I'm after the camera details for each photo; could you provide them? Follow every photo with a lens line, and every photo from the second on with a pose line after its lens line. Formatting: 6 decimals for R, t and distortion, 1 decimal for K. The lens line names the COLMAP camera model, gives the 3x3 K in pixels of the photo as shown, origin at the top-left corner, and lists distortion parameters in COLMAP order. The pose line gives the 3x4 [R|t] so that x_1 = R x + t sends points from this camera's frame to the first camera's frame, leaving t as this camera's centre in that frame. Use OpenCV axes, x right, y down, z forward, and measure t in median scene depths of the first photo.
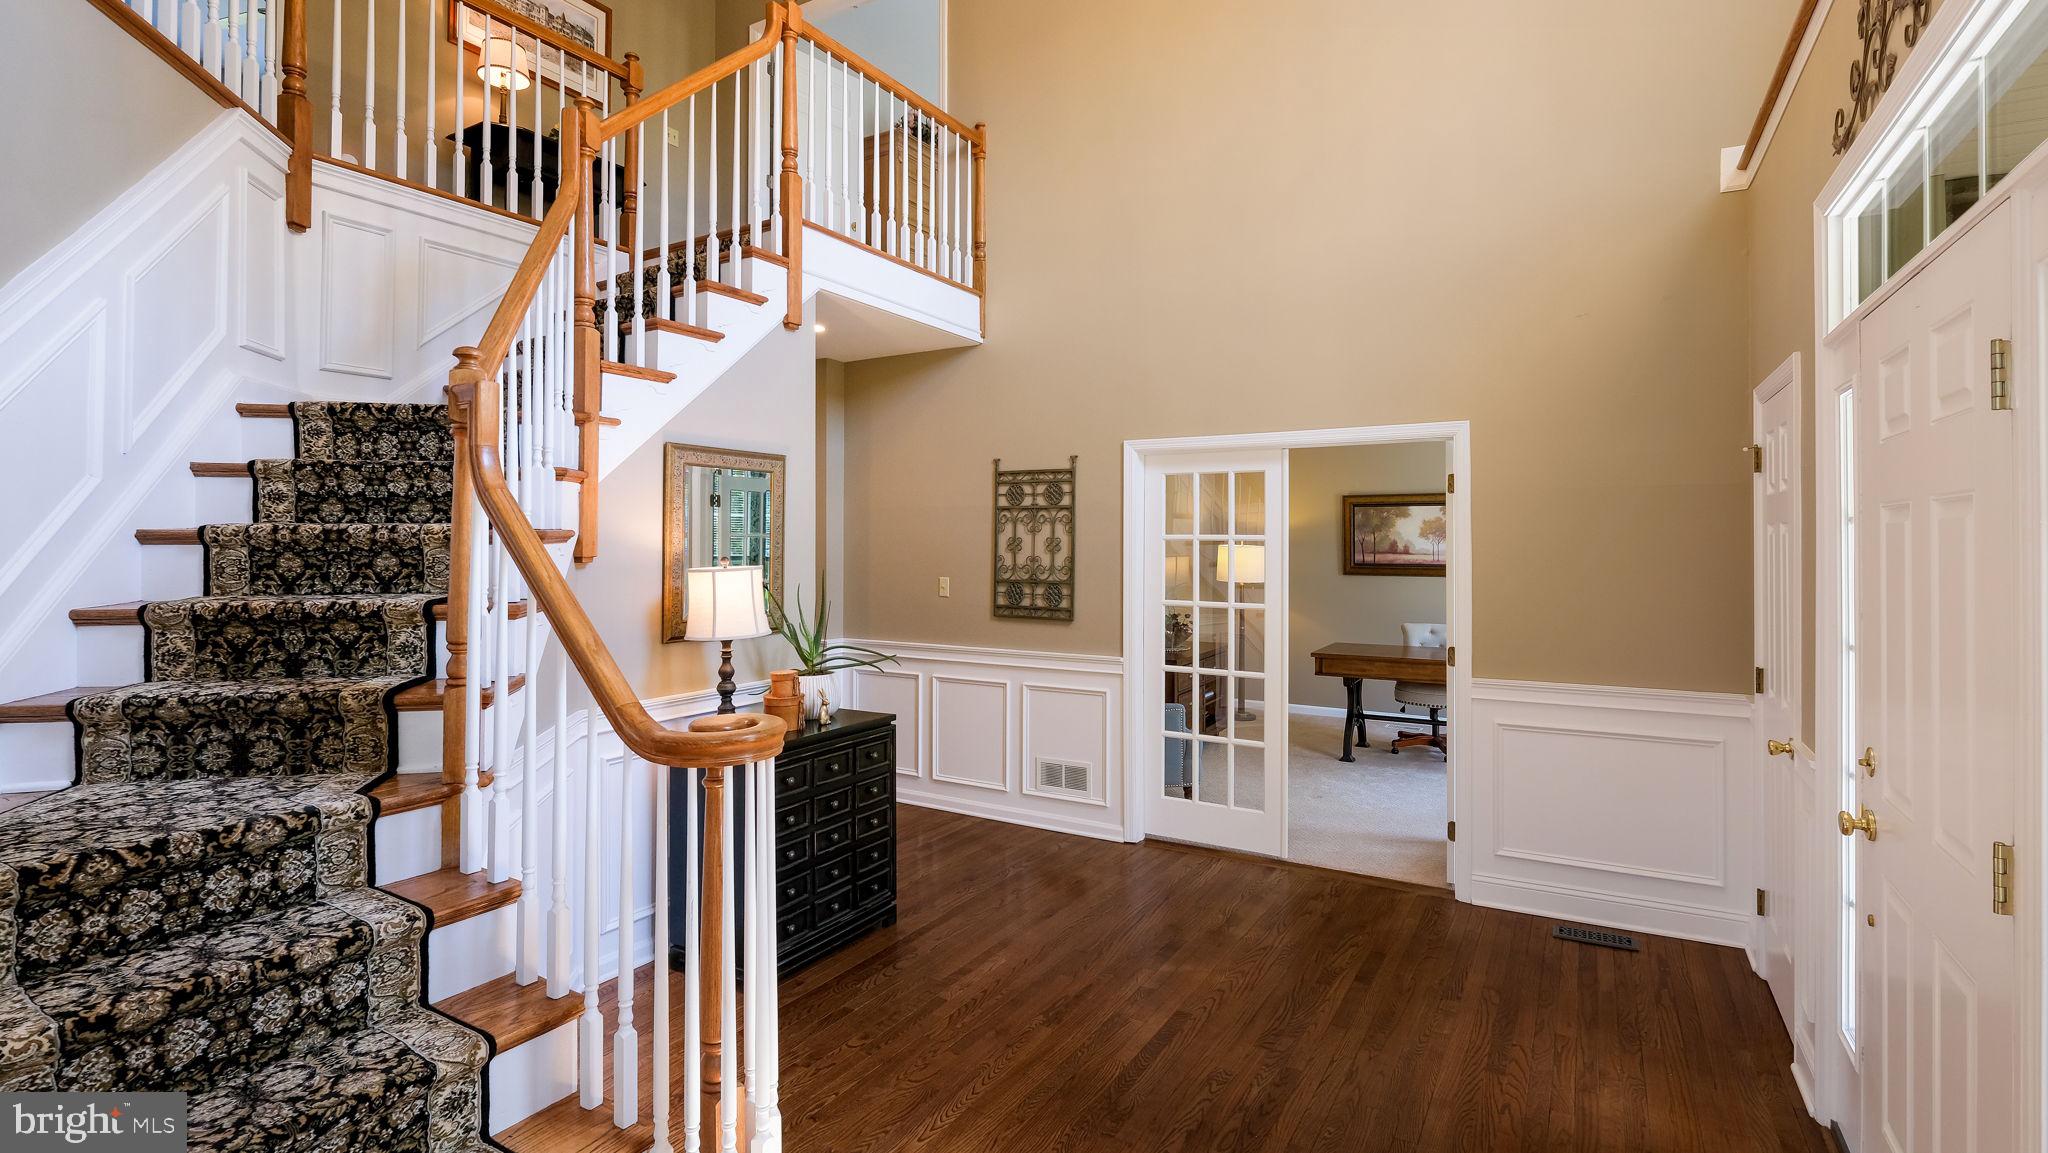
lens RADIAL K [[932.7, 0, 1031.1], [0, 932.7, 570.4], [0, 0, 1]] dist [0.002754, 0.000834]
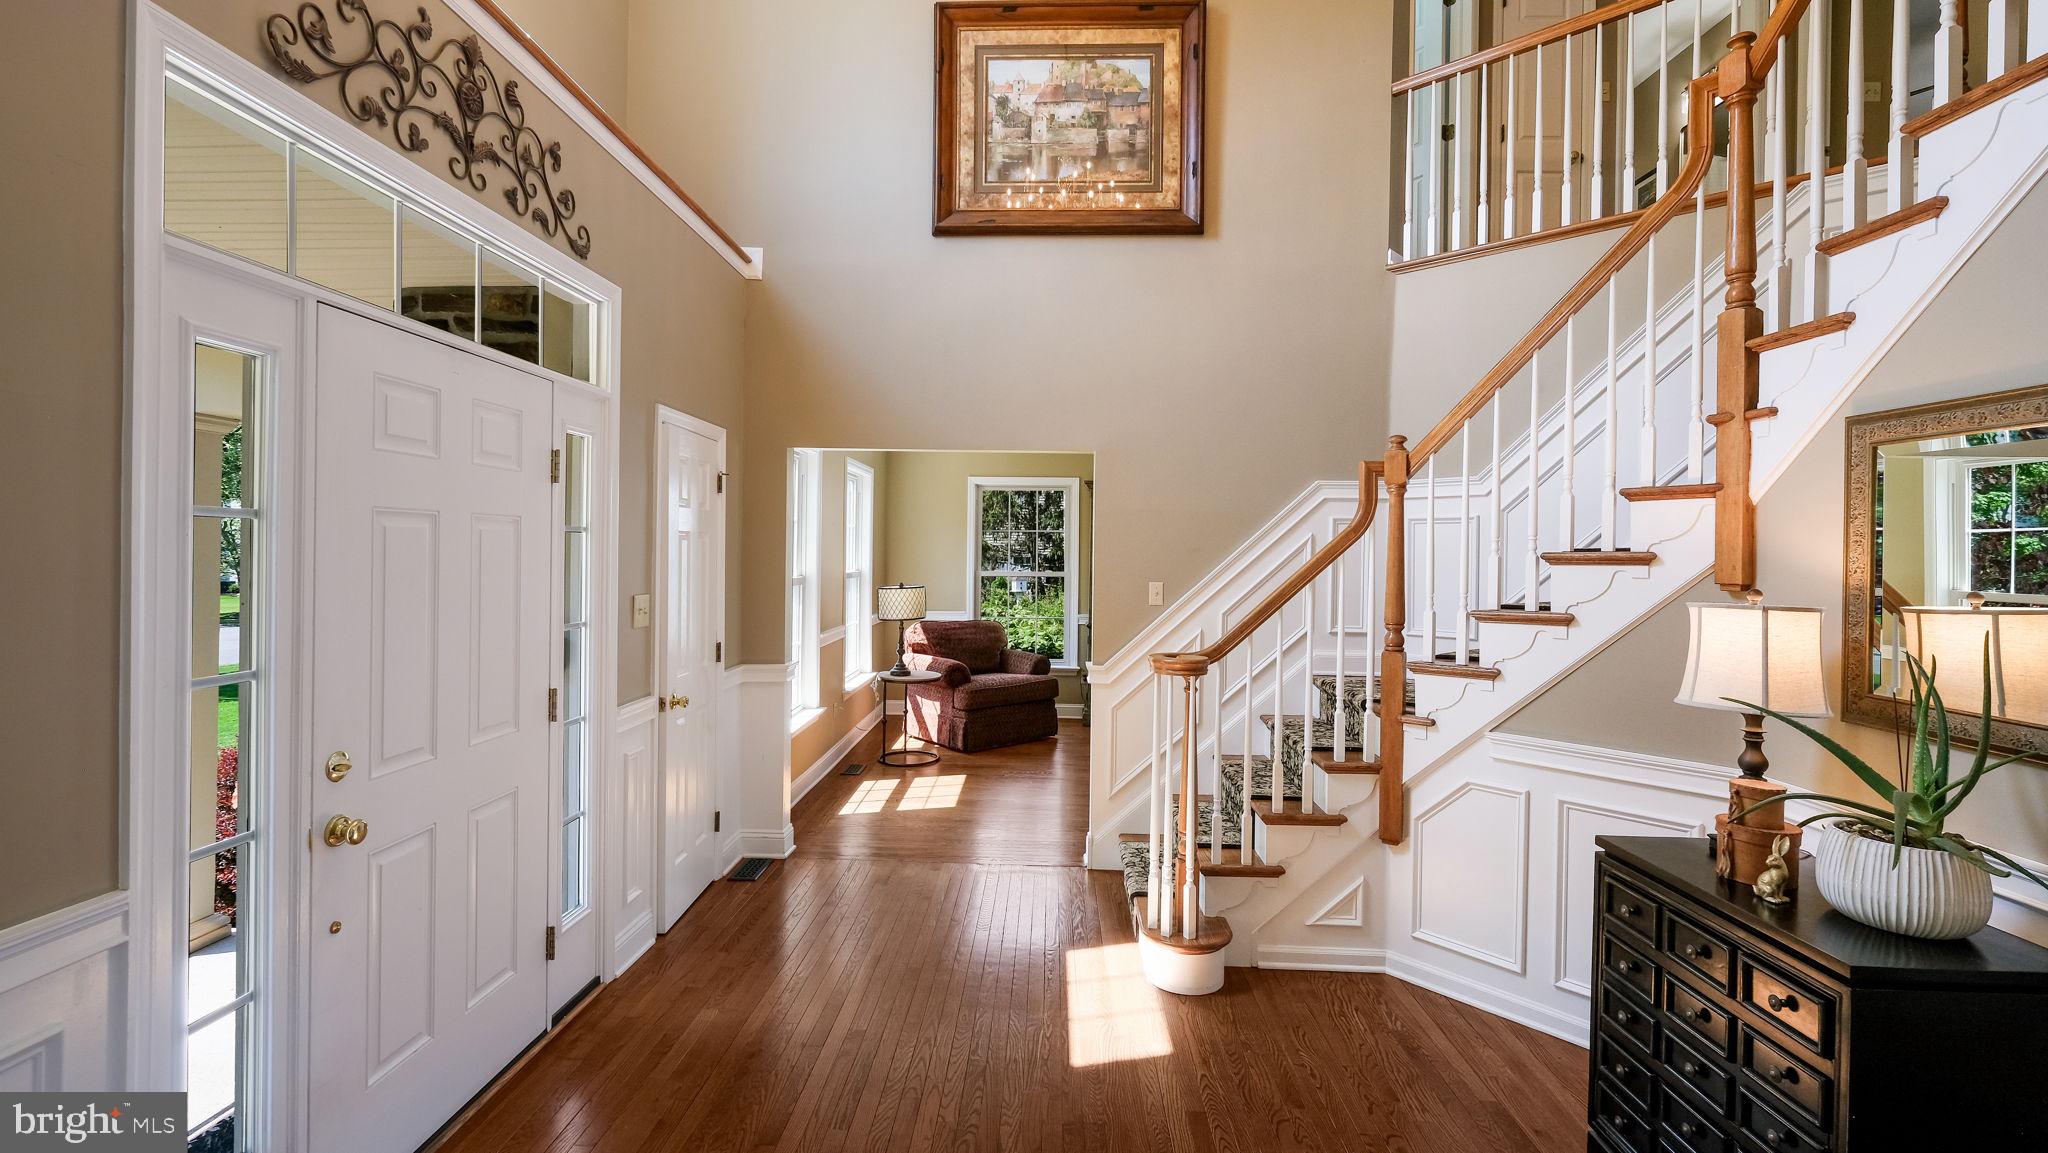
lens RADIAL K [[932.7, 0, 1031.1], [0, 932.7, 570.4], [0, 0, 1]] dist [0.002754, 0.000834]
pose [[-0.869680, -0.004827, -0.493592, 0.452640], [-0.031343, 0.998474, 0.045459, -0.042272], [0.492620, 0.055006, -0.868504, 1.322324]]
